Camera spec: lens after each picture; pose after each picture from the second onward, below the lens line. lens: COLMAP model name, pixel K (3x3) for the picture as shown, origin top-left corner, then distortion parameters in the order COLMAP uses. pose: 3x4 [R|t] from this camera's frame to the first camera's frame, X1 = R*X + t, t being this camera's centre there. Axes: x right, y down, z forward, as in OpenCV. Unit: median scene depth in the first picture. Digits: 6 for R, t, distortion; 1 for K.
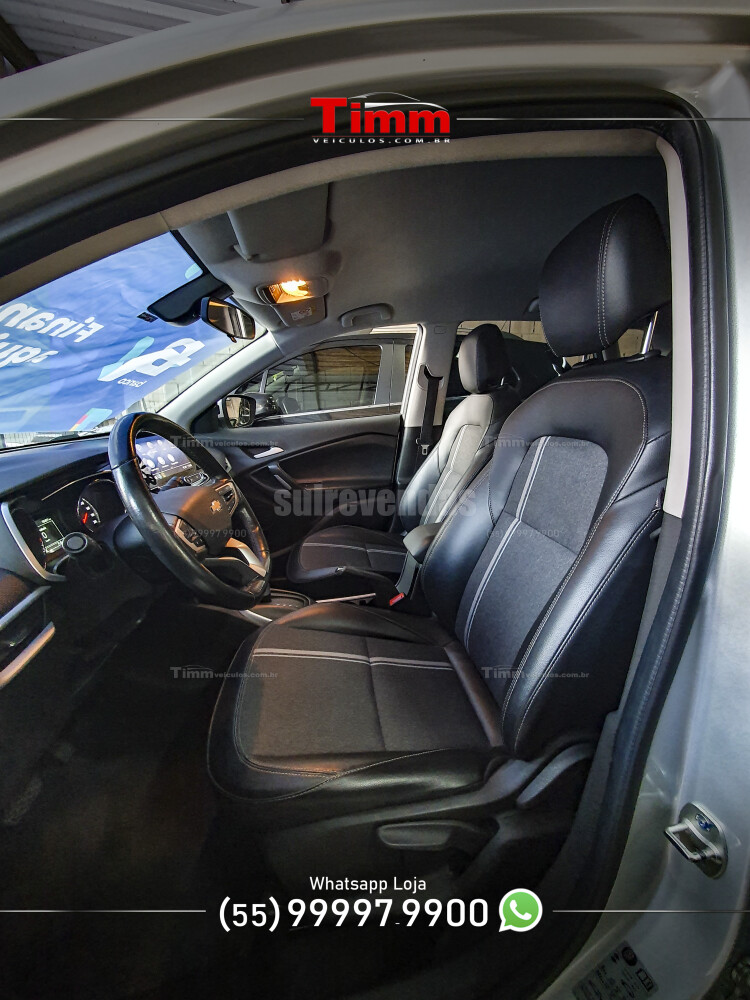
lens RADIAL K [[396.6, 0, 378.3], [0, 396.6, 499.3], [0, 0, 1]] dist [0.002145, 0.000407]
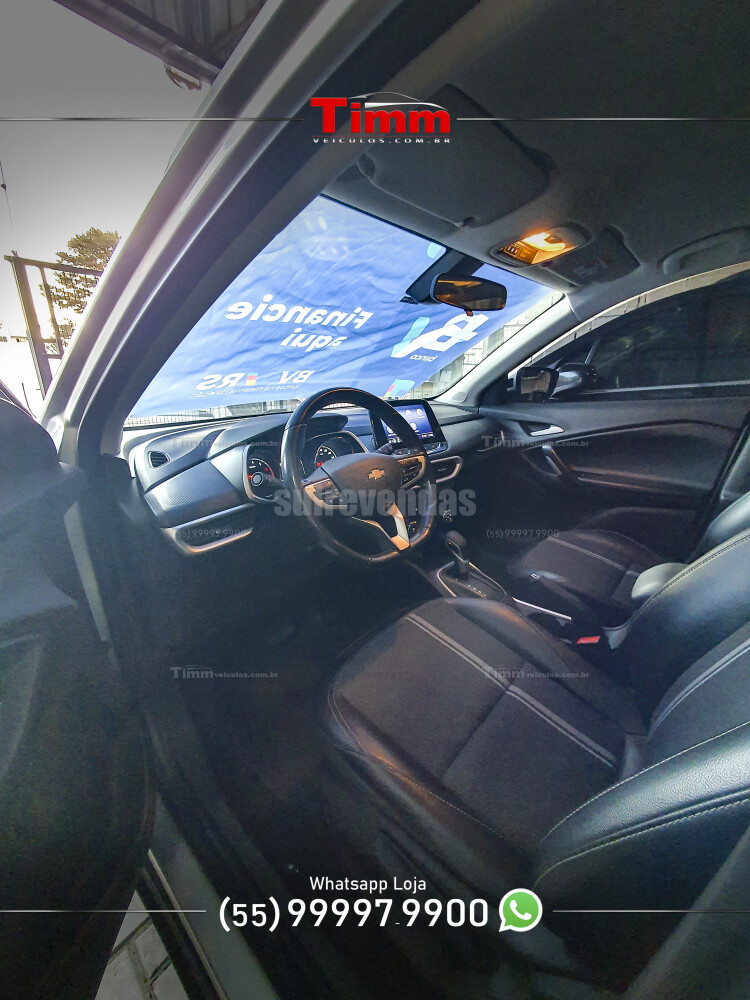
lens RADIAL K [[389.4, 0, 375.4], [0, 389.4, 497.6], [0, 0, 1]] dist [0.011601, -0.000022]
pose [[0.664511, 0.238647, -0.708147, 0.253892], [-0.185523, 0.970652, 0.153021, -0.061405], [0.723883, 0.029693, 0.689284, 0.167961]]
